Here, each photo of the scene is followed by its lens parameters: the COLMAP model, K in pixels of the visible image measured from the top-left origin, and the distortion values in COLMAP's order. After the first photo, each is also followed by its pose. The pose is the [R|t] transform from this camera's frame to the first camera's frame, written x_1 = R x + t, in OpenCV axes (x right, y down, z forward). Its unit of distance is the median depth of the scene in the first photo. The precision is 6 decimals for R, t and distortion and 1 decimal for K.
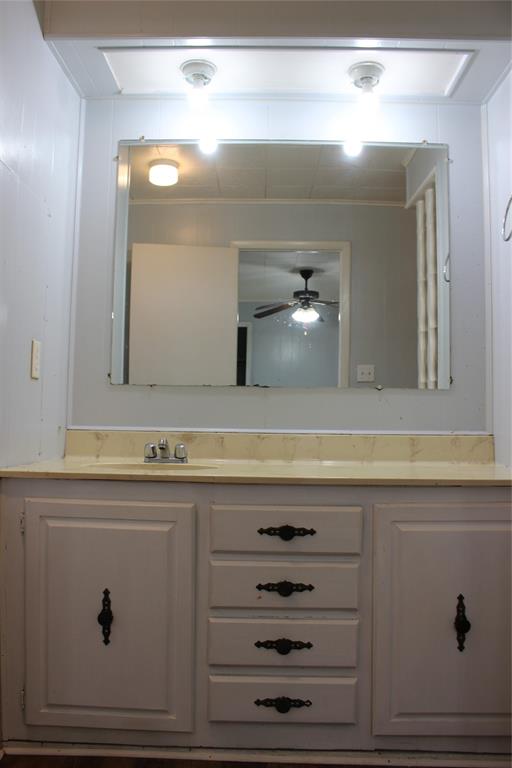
lens RADIAL K [[650.4, 0, 257.0], [0, 650.4, 385.4], [0, 0, 1]] dist [-0.114666, 0.060291]
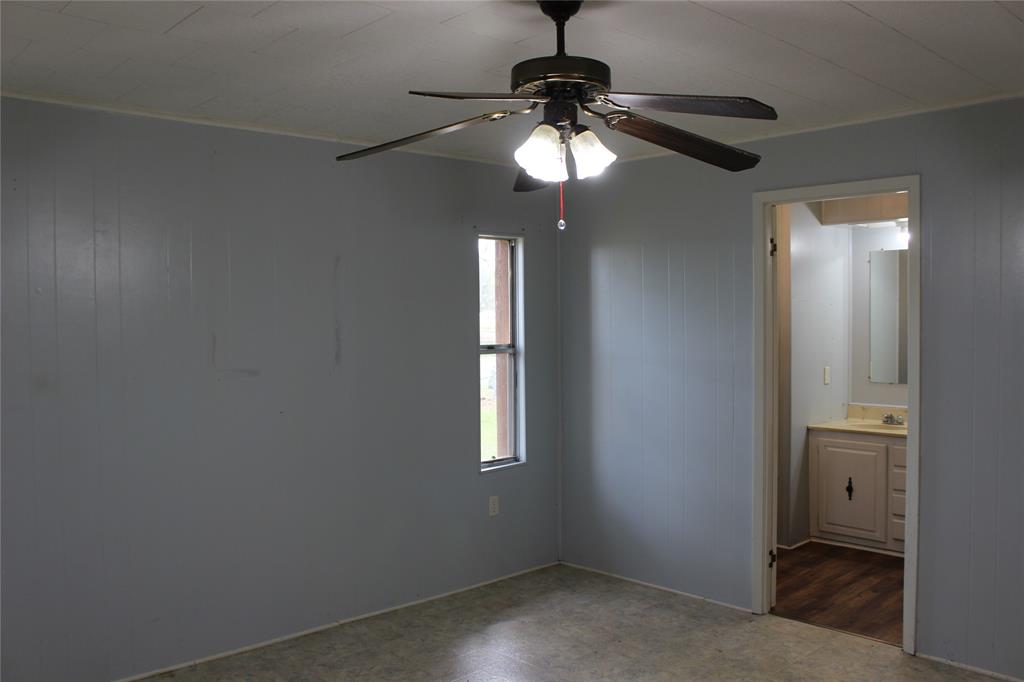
lens RADIAL K [[867.2, 0, 513.9], [0, 867.2, 340.5], [0, 0, 1]] dist [-0.114666, 0.060291]
pose [[0.697809, -0.008401, -0.716234, 1.170816], [0.053925, 0.997710, 0.040836, -0.392597], [0.714251, -0.067119, 0.696664, -2.088168]]
